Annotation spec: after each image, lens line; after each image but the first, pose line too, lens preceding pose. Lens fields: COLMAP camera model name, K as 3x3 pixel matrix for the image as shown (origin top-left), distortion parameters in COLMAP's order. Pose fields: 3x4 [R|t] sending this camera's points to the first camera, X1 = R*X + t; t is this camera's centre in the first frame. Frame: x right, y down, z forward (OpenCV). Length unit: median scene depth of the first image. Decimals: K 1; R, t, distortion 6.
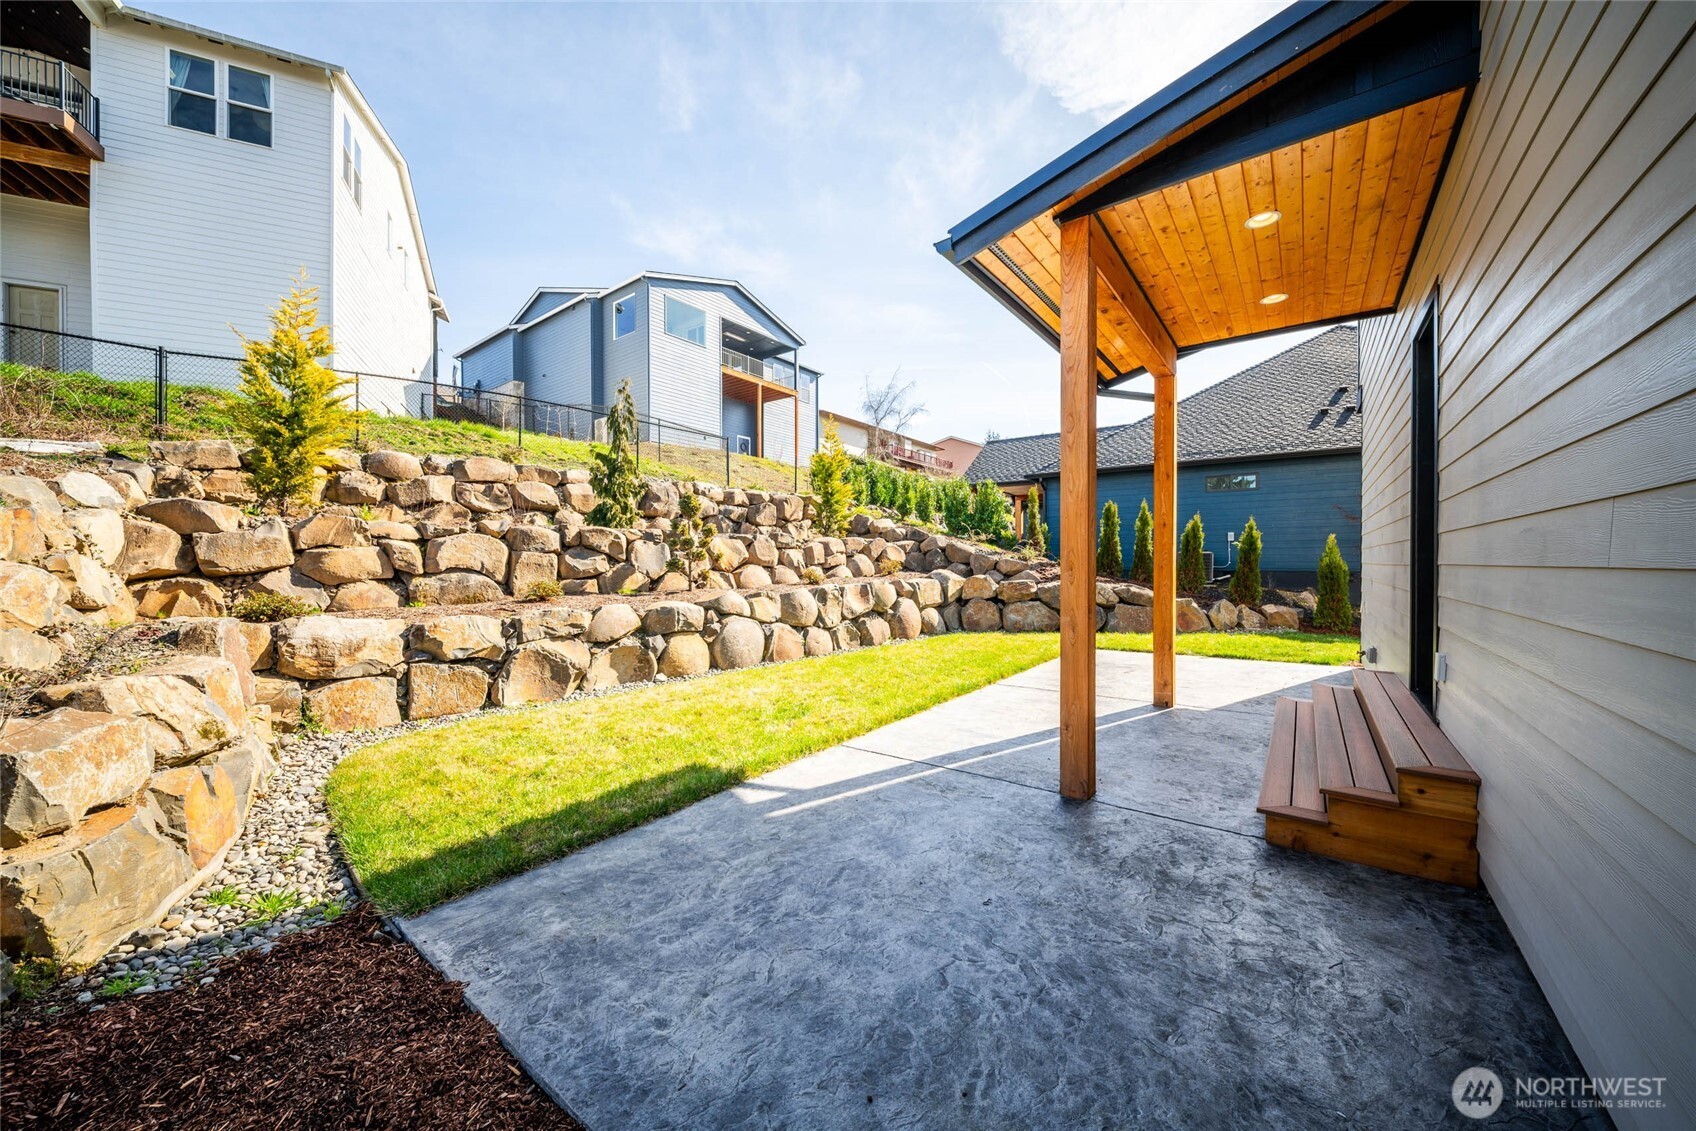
lens RADIAL K [[586.7, 0, 843.0], [0, 586.7, 566.2], [0, 0, 1]] dist [-0.004865, -0.002081]
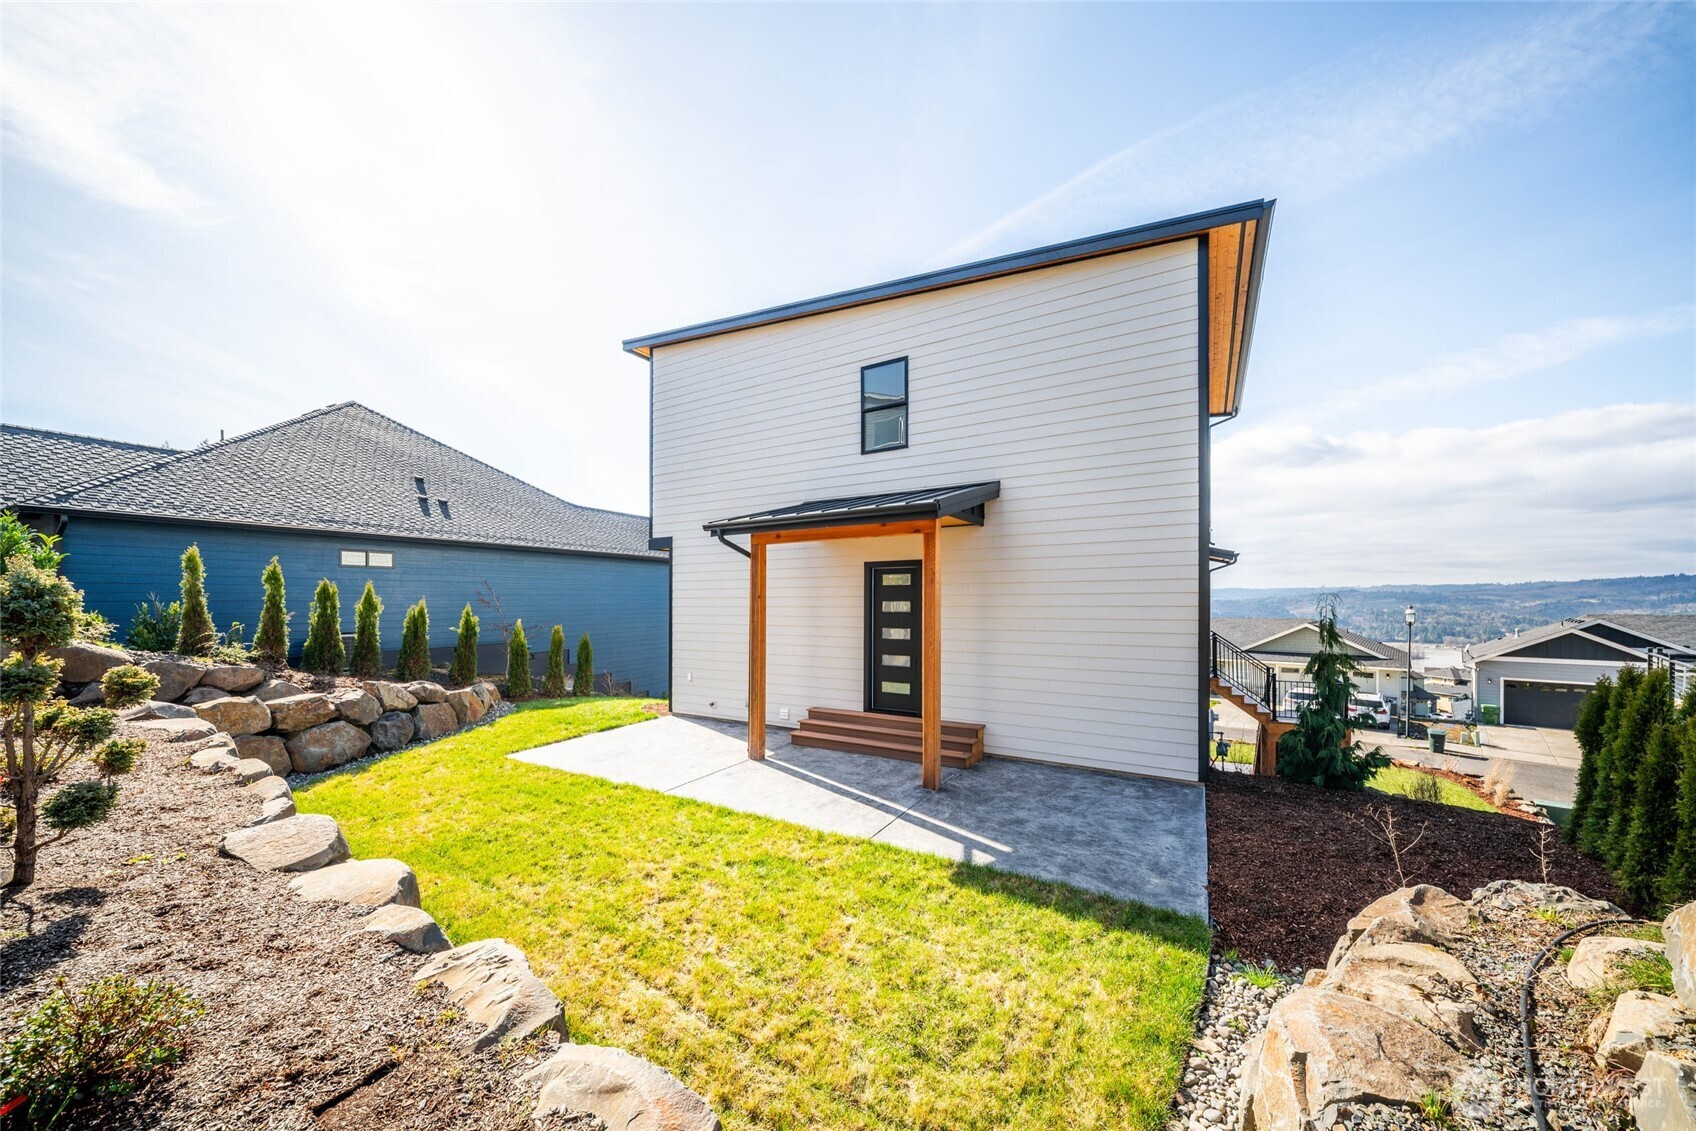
lens RADIAL K [[586.7, 0, 847.1], [0, 586.7, 595.2], [0, 0, 1]] dist [-0.004865, -0.002081]
pose [[-0.143555, 0.012963, 0.989557, -0.475999], [0.015277, 0.999824, -0.010882, -0.078313], [-0.989524, 0.013555, -0.143728, 0.469337]]
